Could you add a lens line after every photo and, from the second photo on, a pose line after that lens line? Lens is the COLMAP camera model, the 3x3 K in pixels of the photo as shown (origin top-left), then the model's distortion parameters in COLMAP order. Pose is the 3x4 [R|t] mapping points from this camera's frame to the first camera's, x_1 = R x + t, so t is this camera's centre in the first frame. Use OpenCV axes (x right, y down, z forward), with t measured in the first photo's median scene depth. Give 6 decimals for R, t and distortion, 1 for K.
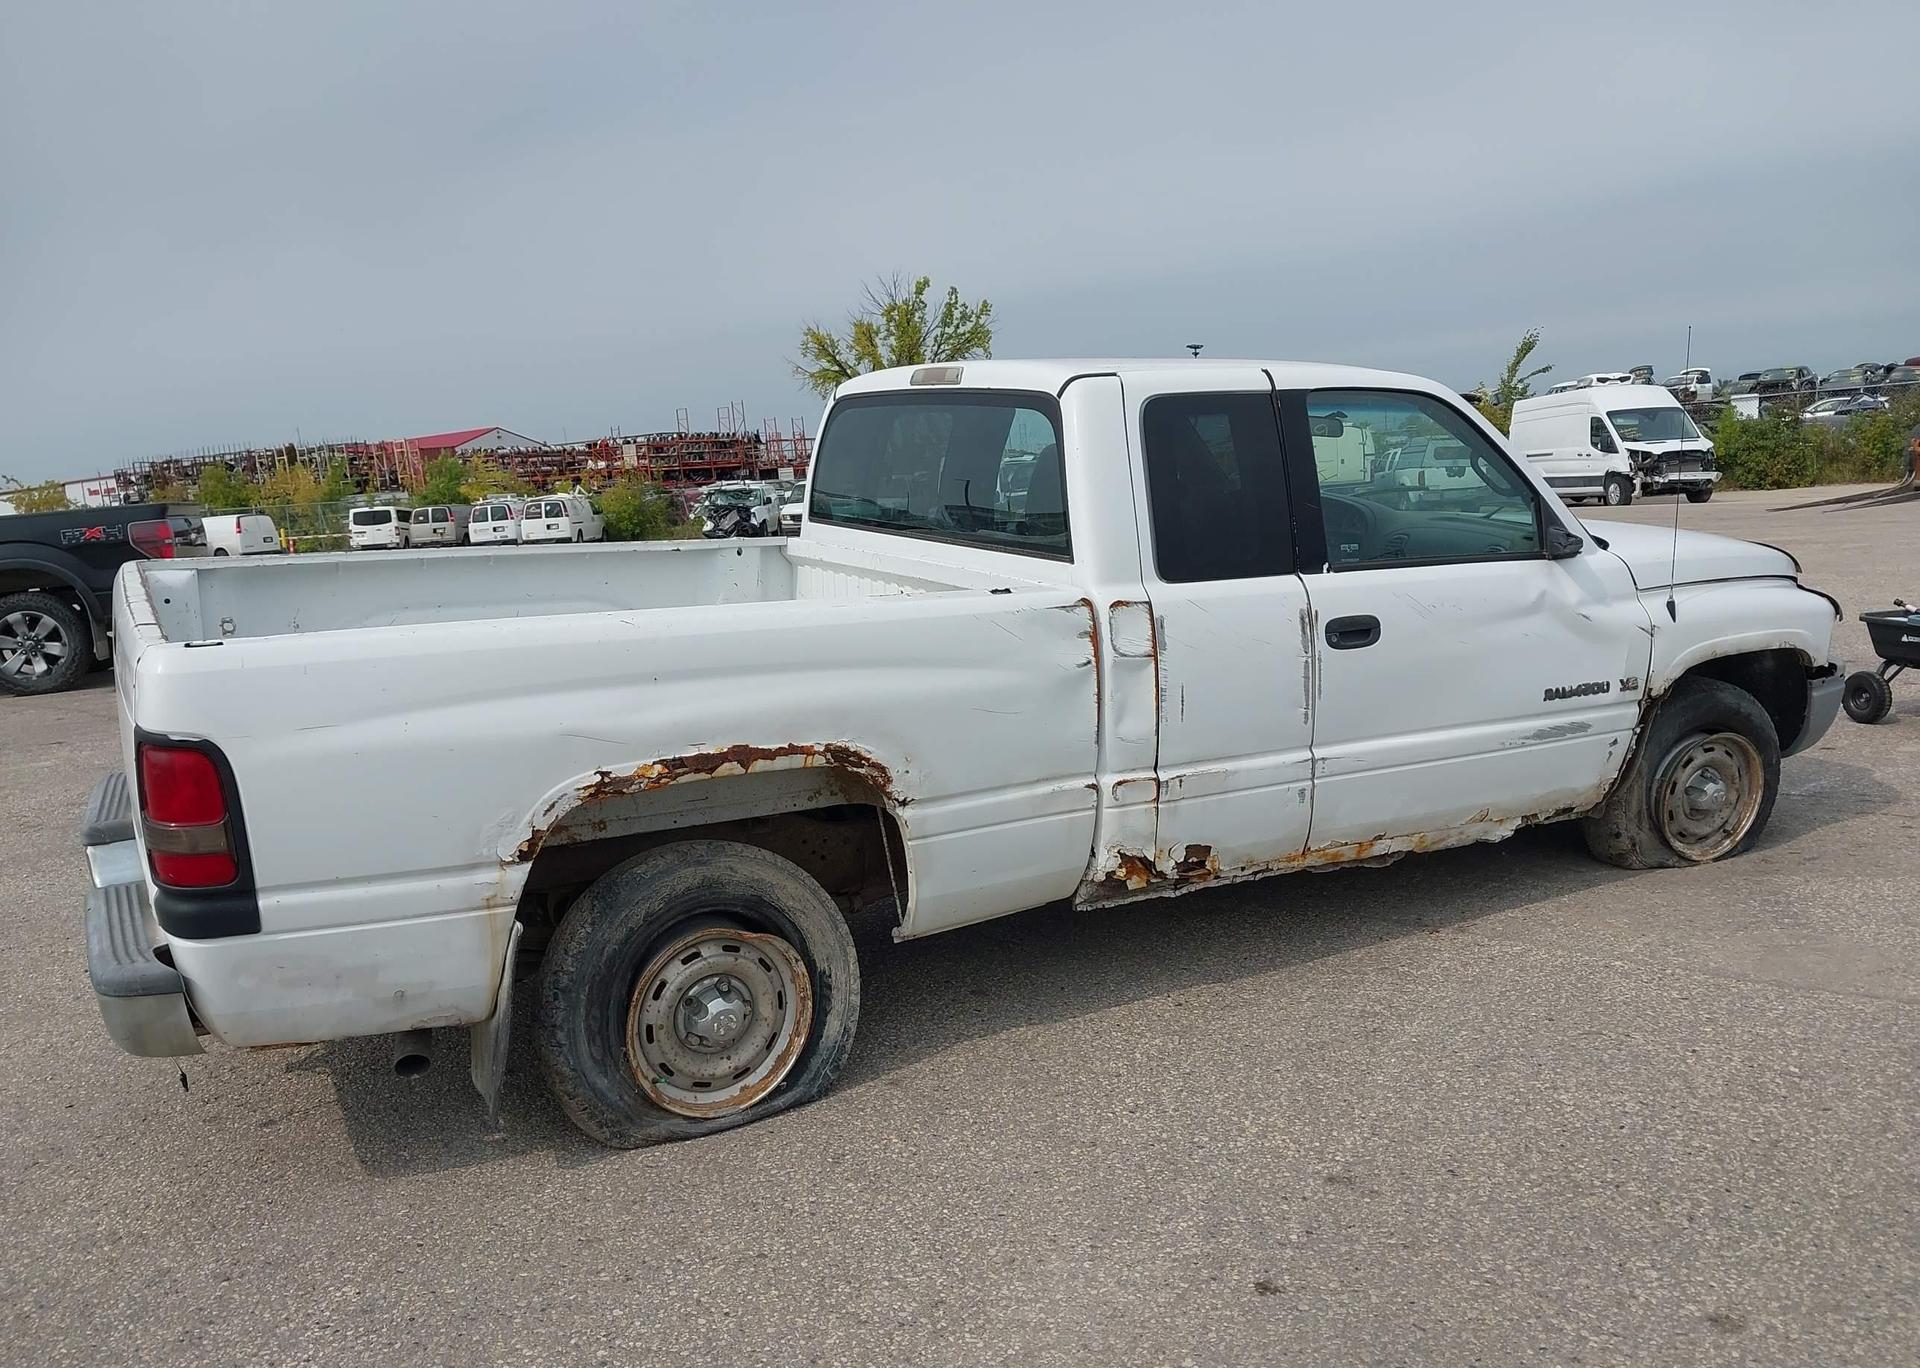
lens RADIAL K [[1523.8, 0, 952.1], [0, 1523.8, 690.5], [0, 0, 1]] dist [0.058900, -0.093528]
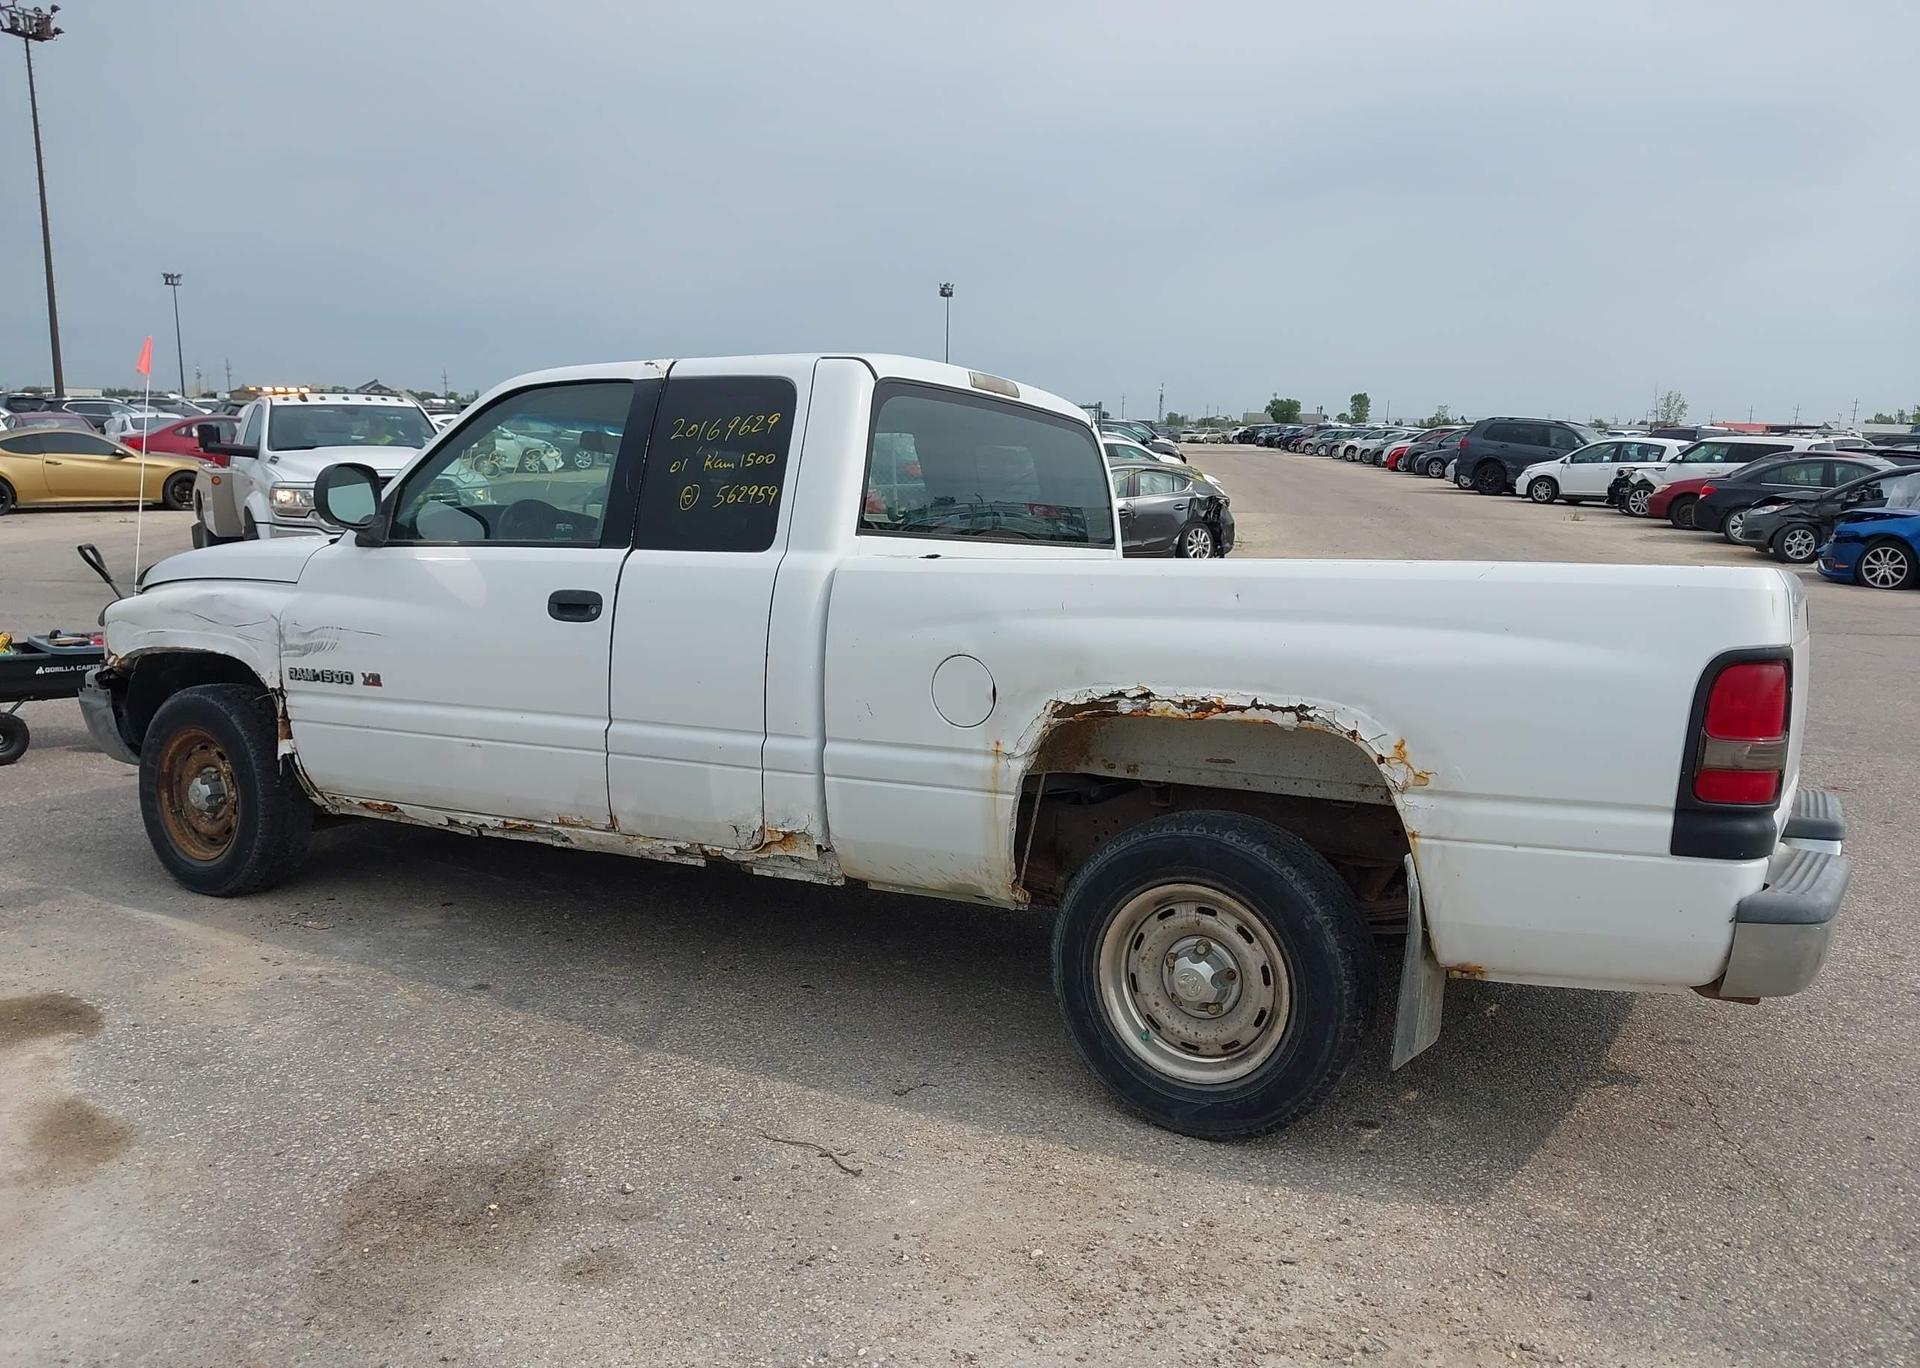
lens RADIAL K [[1523.8, 0, 951.6], [0, 1523.8, 679.5], [0, 0, 1]] dist [0.058900, -0.093528]
pose [[-0.533540, -0.076082, 0.842346, -0.847804], [0.129331, 0.976894, 0.170152, -0.183964], [-0.835828, 0.199725, -0.511372, 1.534834]]
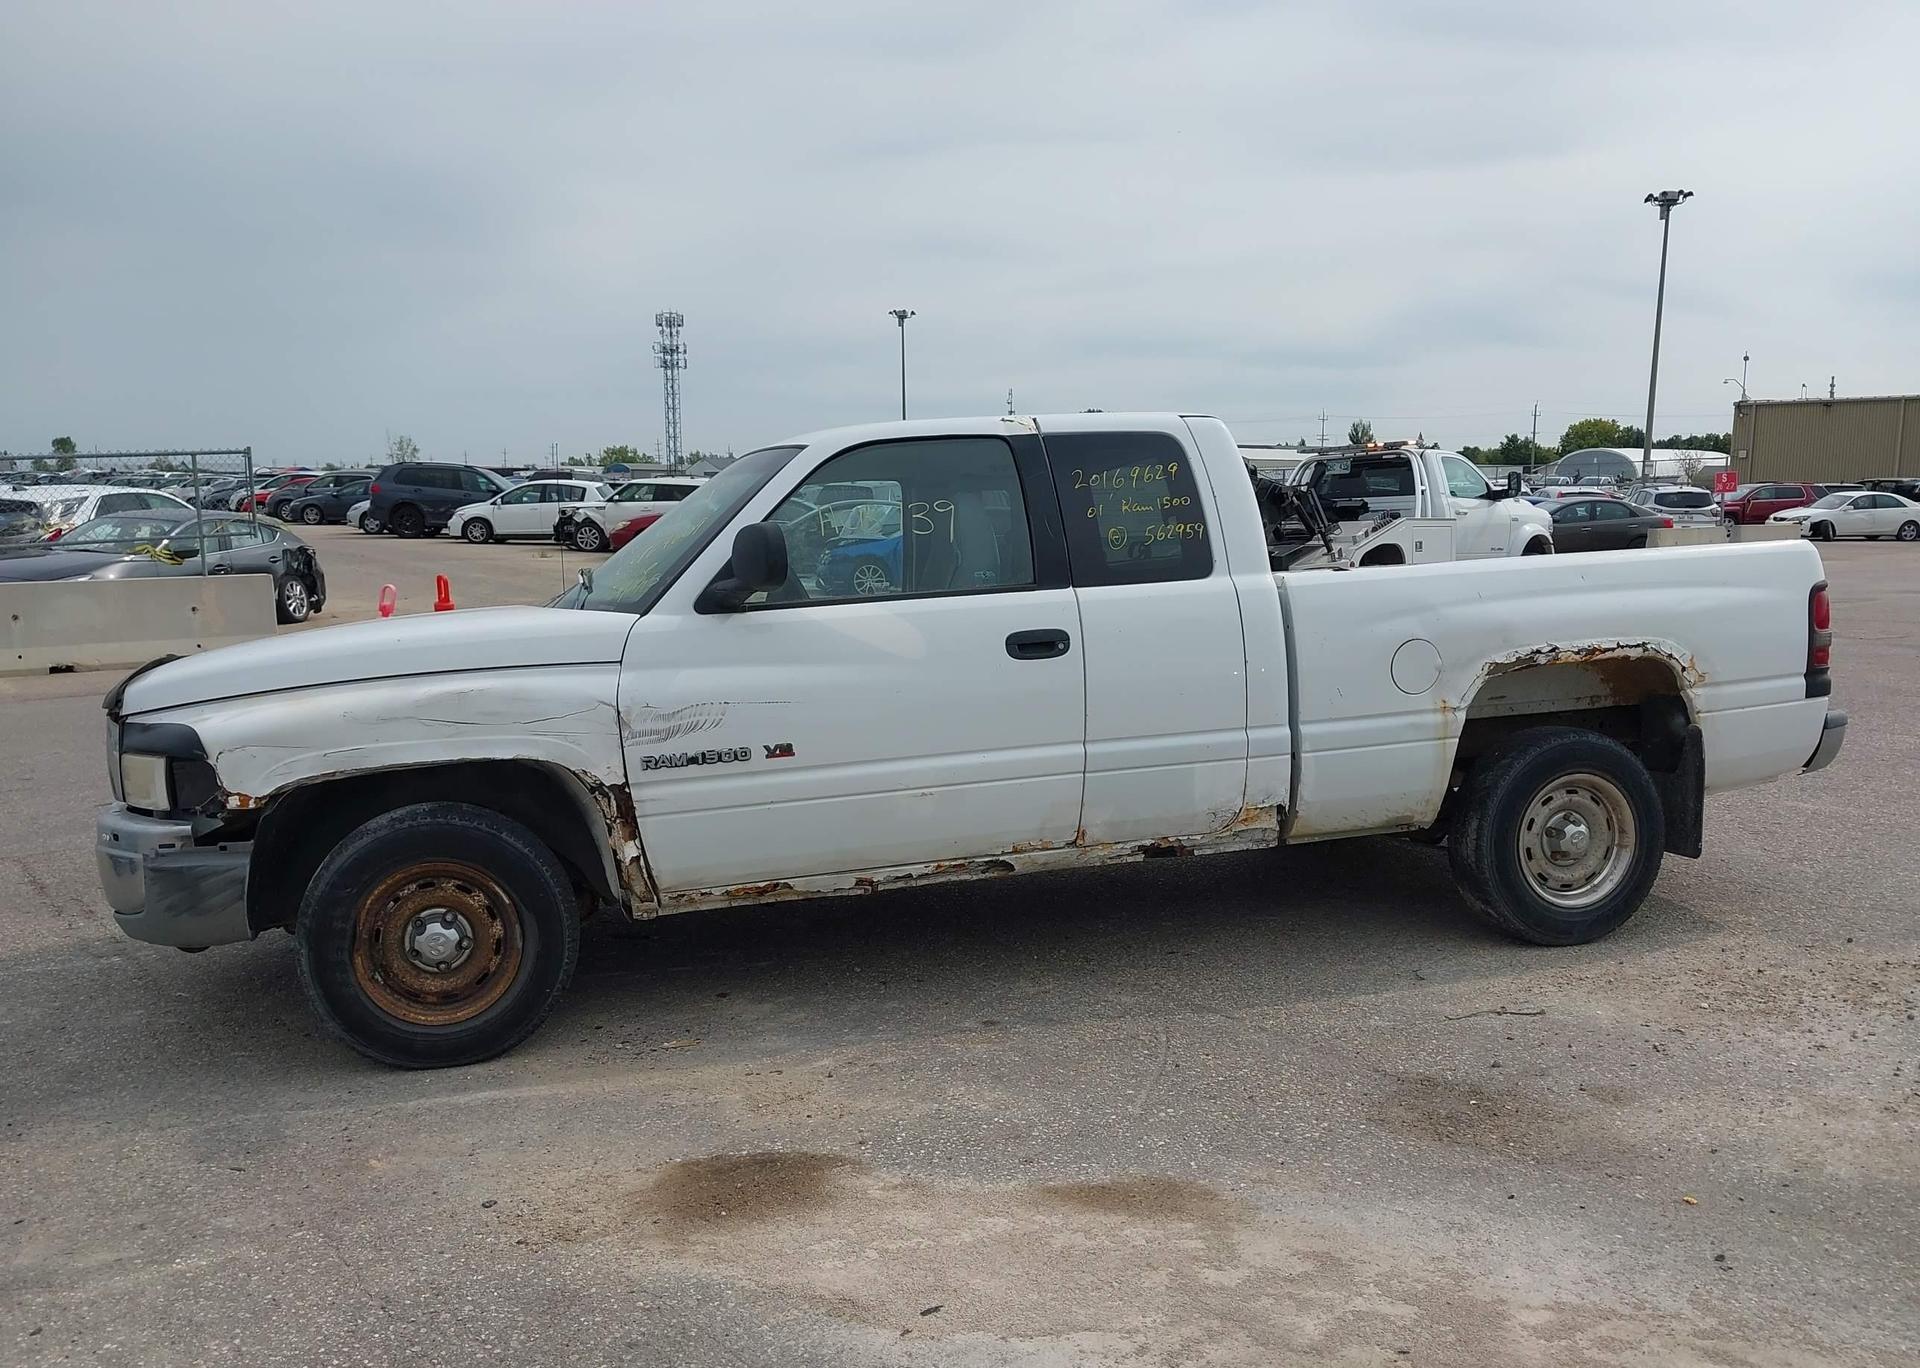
lens RADIAL K [[1523.8, 0, 958.1], [0, 1523.8, 672.6], [0, 0, 1]] dist [0.058900, -0.093528]
pose [[-0.975802, 0.045368, 0.213899, -0.118209], [0.095943, 0.967876, 0.232403, -0.312733], [-0.196484, 0.247301, -0.948808, 2.181060]]
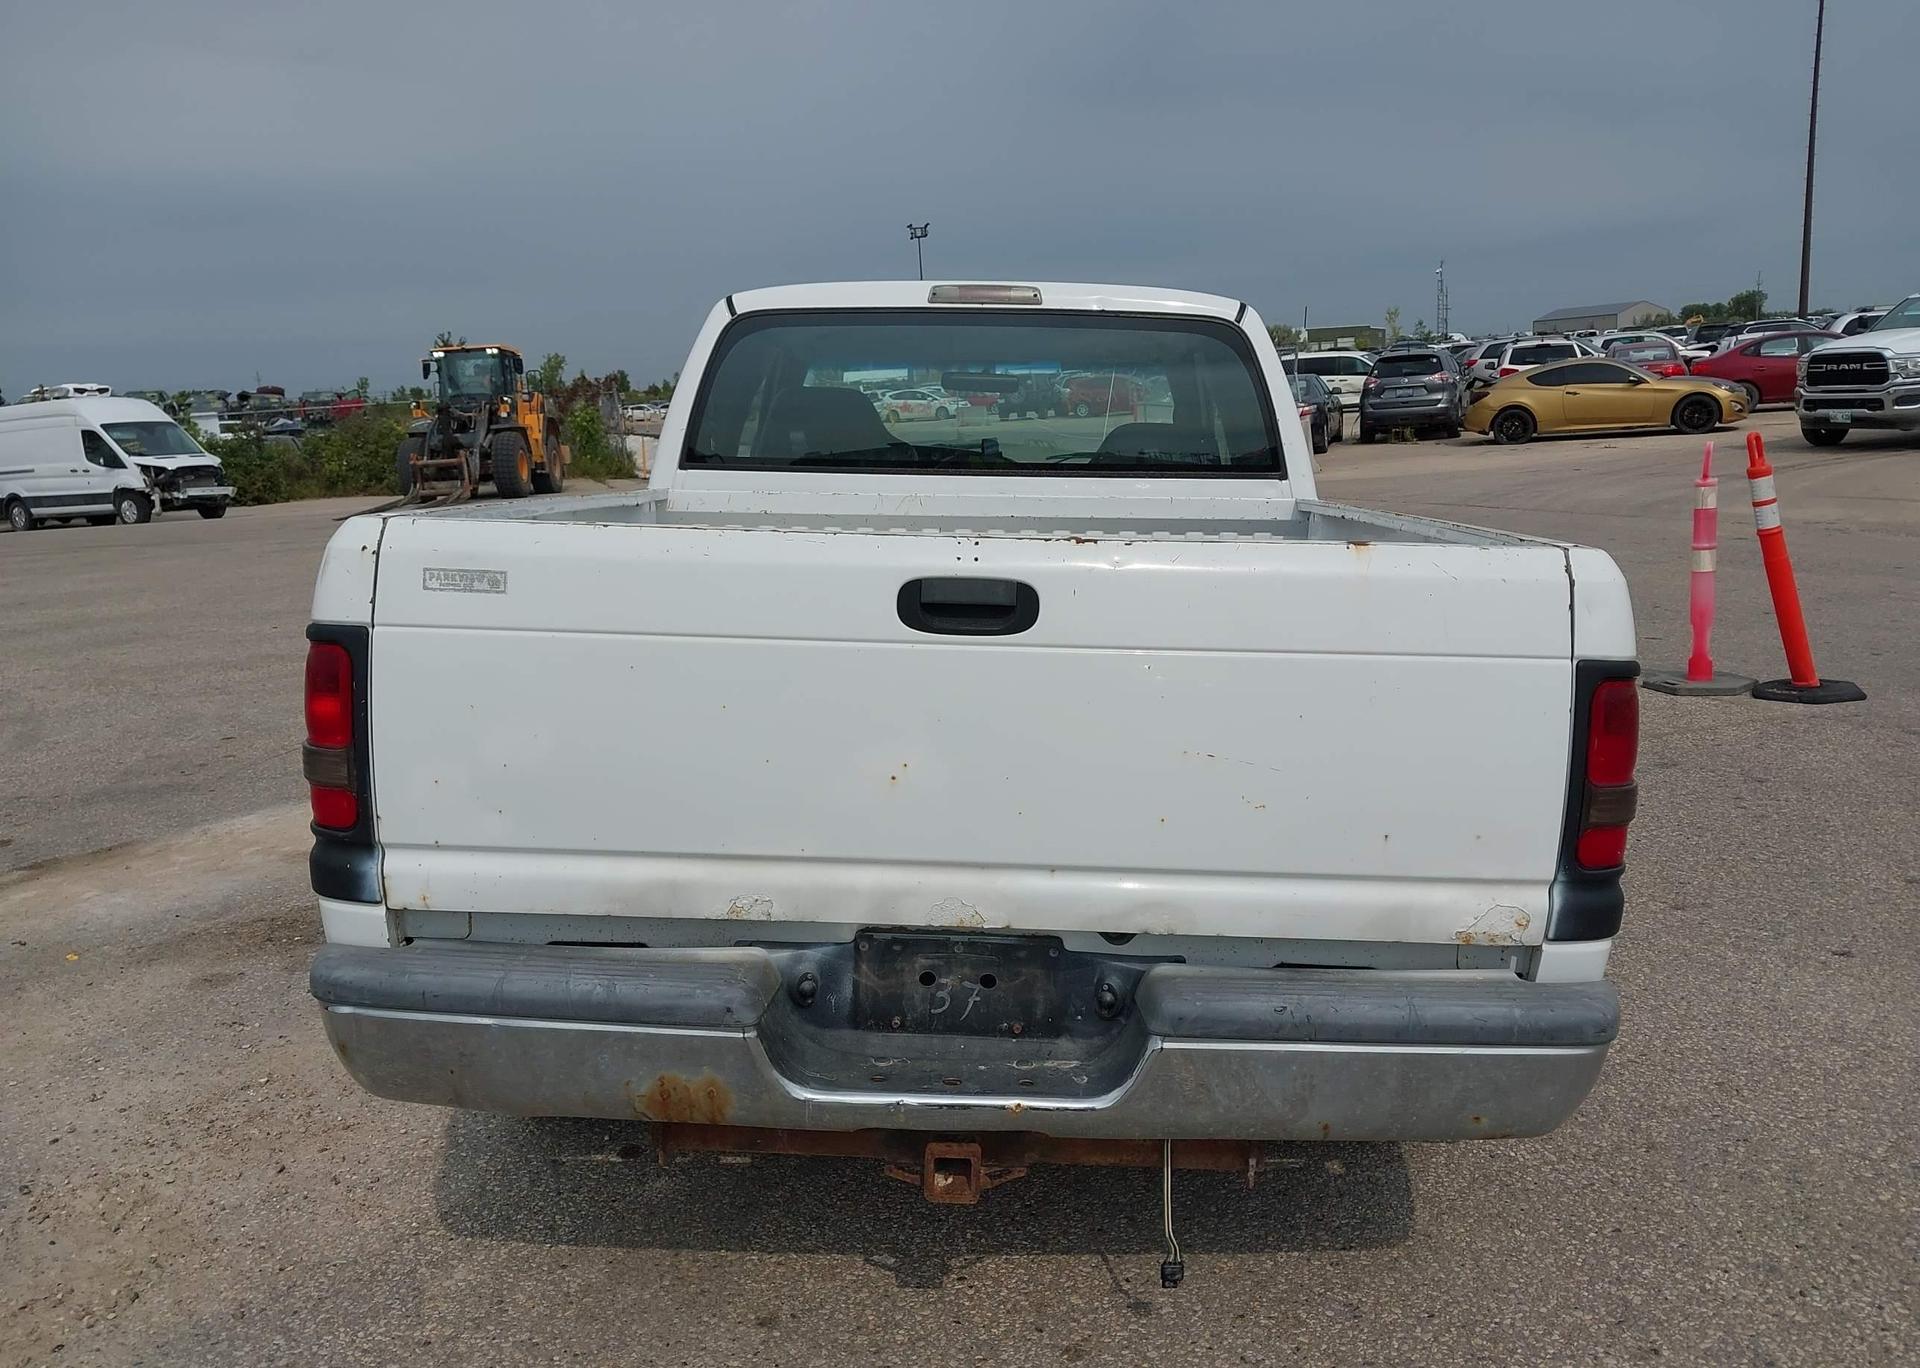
lens RADIAL K [[1523.8, 0, 943.9], [0, 1523.8, 702.2], [0, 0, 1]] dist [0.058900, -0.093528]
pose [[0.505900, -0.132480, 0.852358, -0.803516], [0.143157, 0.987327, 0.068489, -0.030822], [-0.850630, 0.087373, 0.518454, 0.548725]]
